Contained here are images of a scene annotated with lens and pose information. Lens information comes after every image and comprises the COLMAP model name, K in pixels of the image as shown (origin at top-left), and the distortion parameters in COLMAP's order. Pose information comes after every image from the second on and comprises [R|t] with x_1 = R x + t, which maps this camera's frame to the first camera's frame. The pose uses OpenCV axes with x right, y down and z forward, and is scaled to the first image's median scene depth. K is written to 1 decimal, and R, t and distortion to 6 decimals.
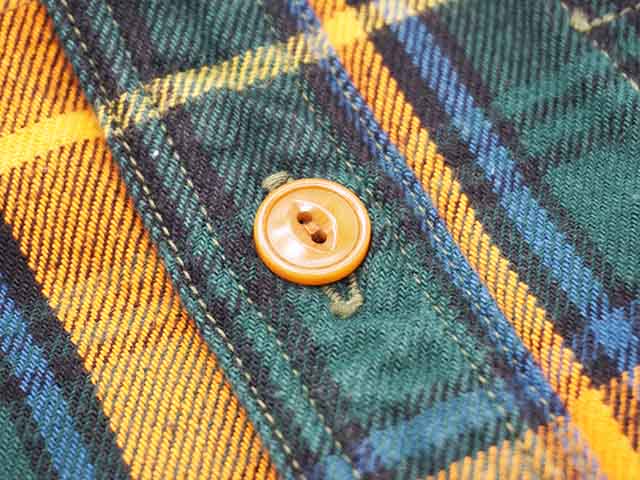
lens RADIAL K [[1345.0, 0, 320.0], [0, 1345.0, 240.0], [0, 0, 1]] dist [-0.017670, -0.024987]
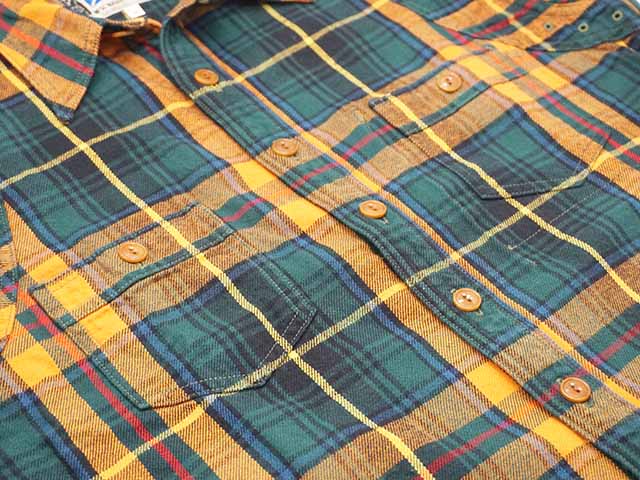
lens RADIAL K [[912.0, 0, 320.0], [0, 912.0, 240.0], [0, 0, 1]] dist [0.000721, 0.021942]
pose [[0.974865, -0.118136, 0.188895, -0.933747], [0.169986, 0.942467, -0.287854, 0.538931], [-0.144022, 0.312728, 0.938860, -1.588215]]
